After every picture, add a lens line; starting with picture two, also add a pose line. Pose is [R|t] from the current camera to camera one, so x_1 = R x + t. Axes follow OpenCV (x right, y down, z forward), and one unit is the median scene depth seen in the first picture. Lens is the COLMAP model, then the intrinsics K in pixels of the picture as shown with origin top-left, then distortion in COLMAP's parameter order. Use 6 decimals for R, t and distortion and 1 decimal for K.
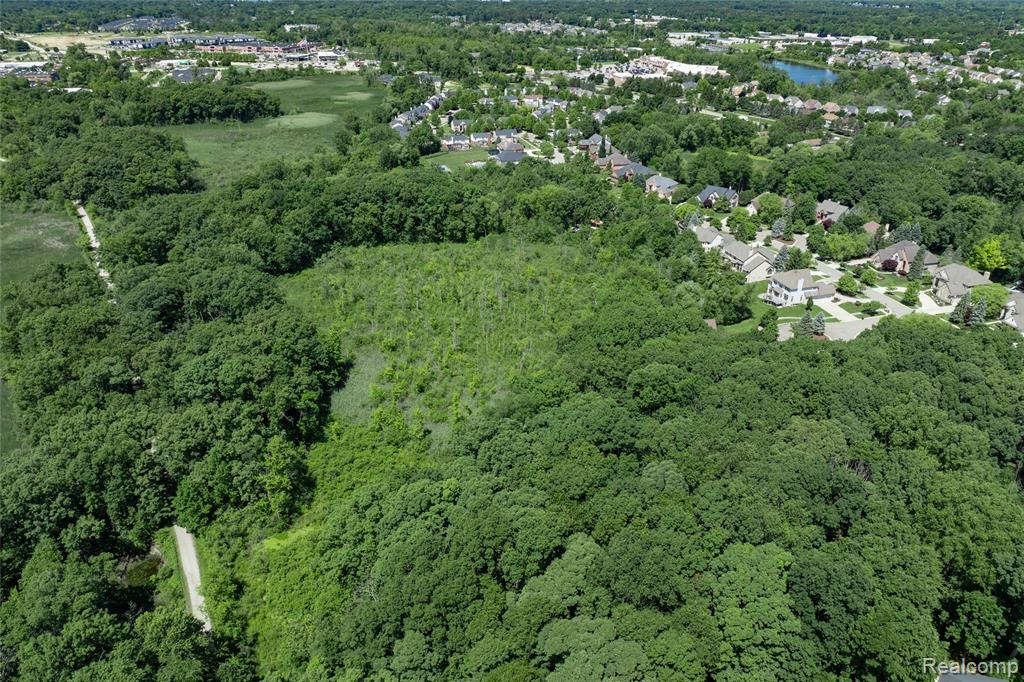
lens RADIAL K [[713.8, 0, 511.4], [0, 713.8, 342.3], [0, 0, 1]] dist [-0.049623, 0.016013]
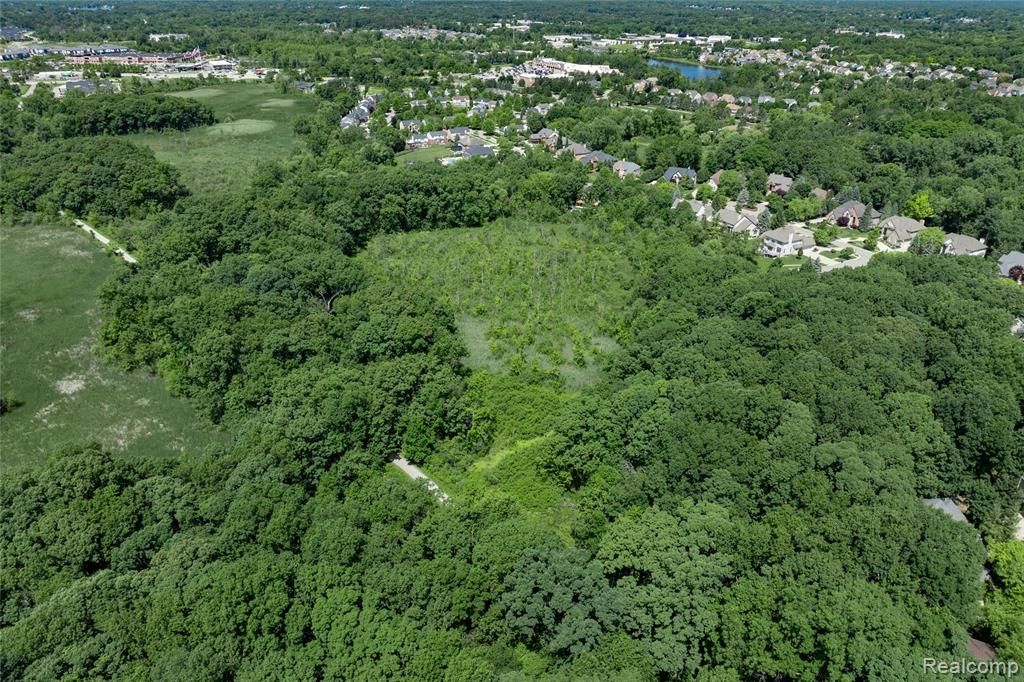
lens RADIAL K [[713.8, 0, 508.5], [0, 713.8, 339.8], [0, 0, 1]] dist [-0.049623, 0.016013]
pose [[0.980067, -0.087644, 0.178291, -0.199613], [0.089348, 0.995999, -0.001533, 0.033831], [-0.177444, 0.017432, 0.983977, -0.072277]]
